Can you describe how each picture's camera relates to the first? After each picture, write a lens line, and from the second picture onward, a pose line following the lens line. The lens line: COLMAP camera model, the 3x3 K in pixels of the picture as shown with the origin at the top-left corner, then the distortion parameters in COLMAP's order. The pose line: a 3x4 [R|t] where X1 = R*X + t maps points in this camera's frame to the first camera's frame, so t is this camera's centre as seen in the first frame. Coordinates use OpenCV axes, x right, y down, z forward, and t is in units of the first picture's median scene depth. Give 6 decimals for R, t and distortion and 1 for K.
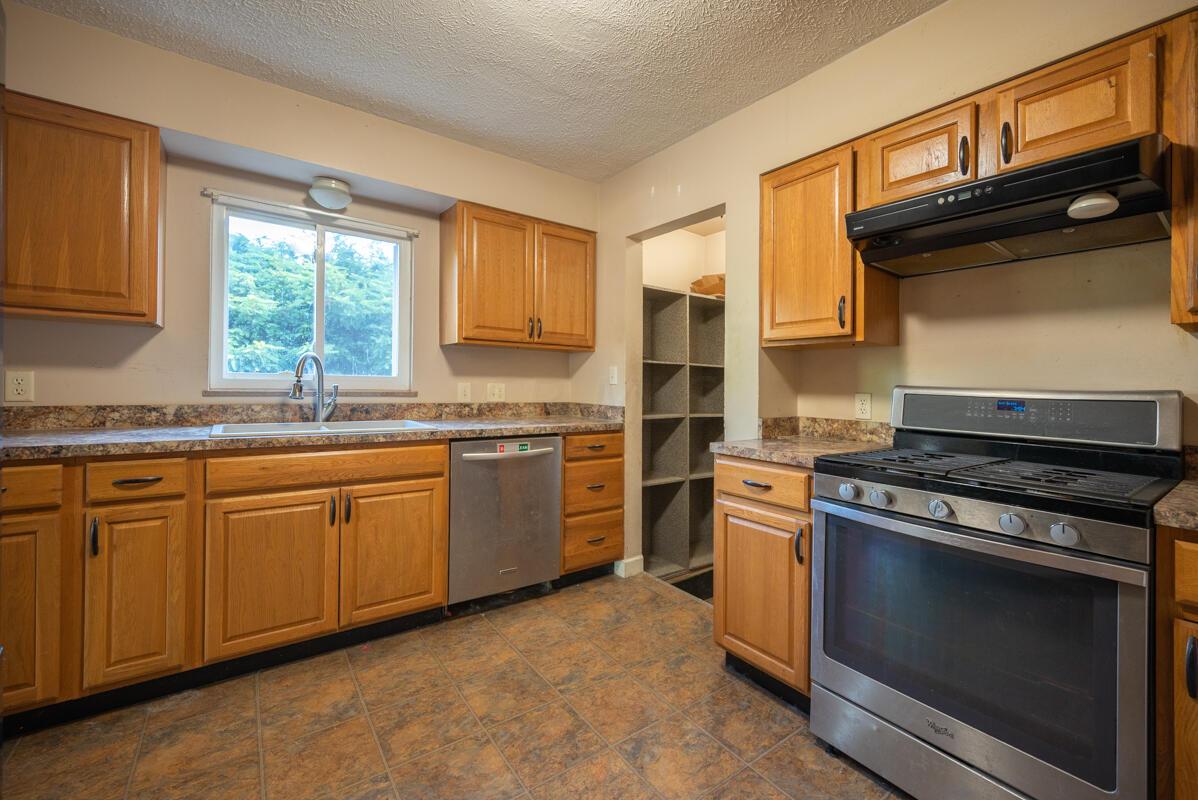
lens RADIAL K [[492.3, 0, 600.7], [0, 492.3, 387.2], [0, 0, 1]] dist [0.000489, -0.000076]
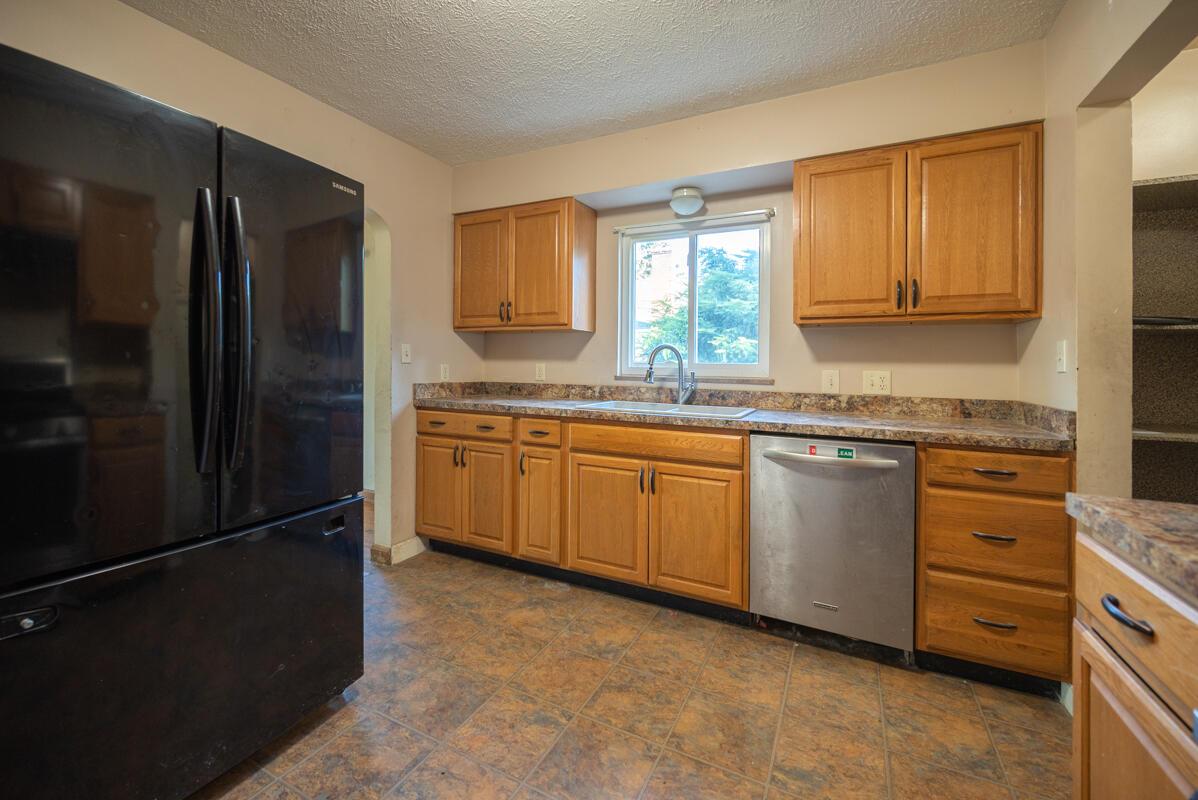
lens RADIAL K [[481.9, 0, 602.0], [0, 481.9, 375.7], [0, 0, 1]] dist [0.000070, -0.000025]
pose [[0.466380, 0.005787, -0.884566, 0.361474], [-0.012761, 0.999919, -0.000186, 0.007432], [0.884493, 0.011375, 0.466416, 0.345371]]
